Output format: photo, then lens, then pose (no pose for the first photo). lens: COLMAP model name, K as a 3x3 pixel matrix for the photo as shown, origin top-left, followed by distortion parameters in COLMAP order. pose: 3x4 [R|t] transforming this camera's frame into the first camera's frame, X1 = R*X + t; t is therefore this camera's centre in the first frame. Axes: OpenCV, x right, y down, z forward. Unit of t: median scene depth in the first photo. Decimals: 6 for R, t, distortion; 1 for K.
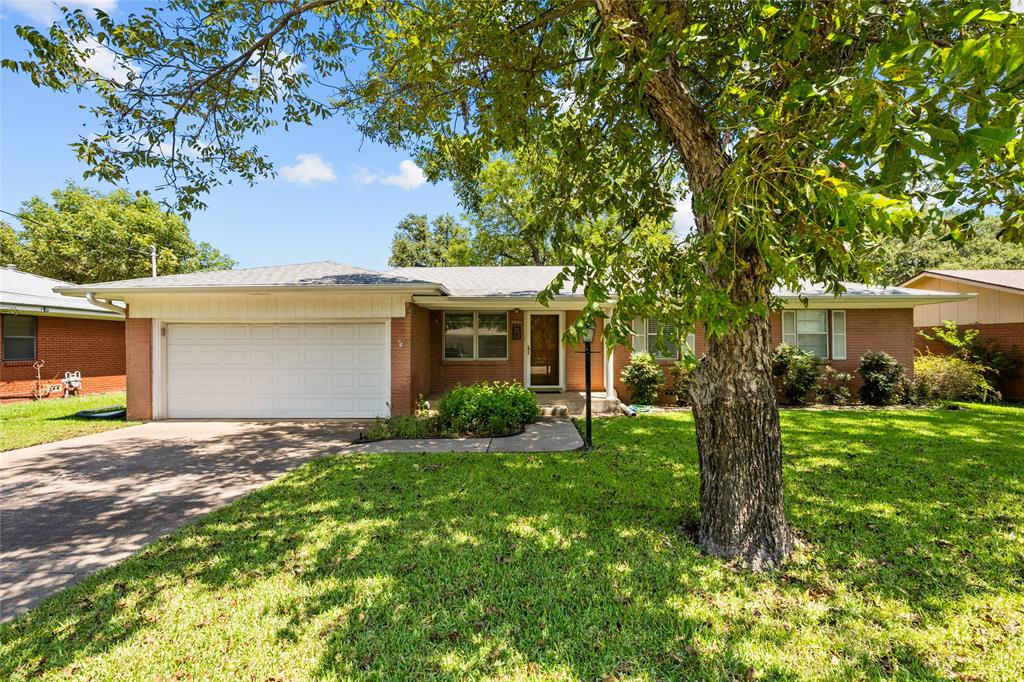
lens RADIAL K [[443.1, 0, 512.0], [0, 443.1, 341.0], [0, 0, 1]] dist [0.002618, 0.000358]
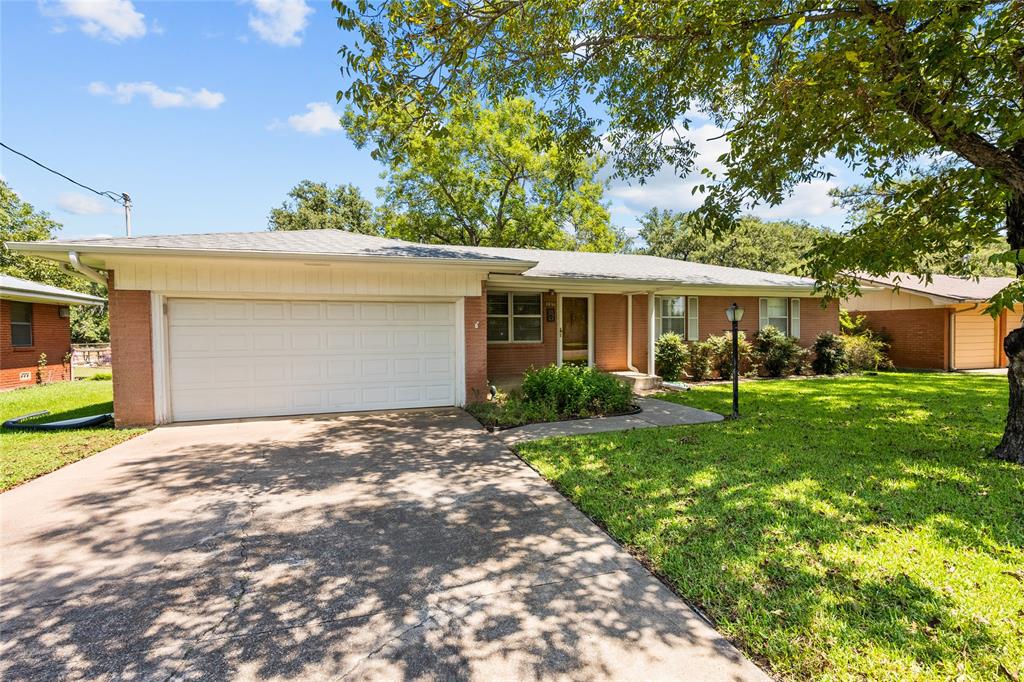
lens RADIAL K [[450.2, 0, 510.9], [0, 450.2, 354.0], [0, 0, 1]] dist [0.004227, 0.000203]
pose [[0.948528, -0.019852, 0.316071, -0.468478], [0.002392, 0.998454, 0.055532, 0.014549], [-0.316685, -0.051918, 0.947109, 0.077310]]
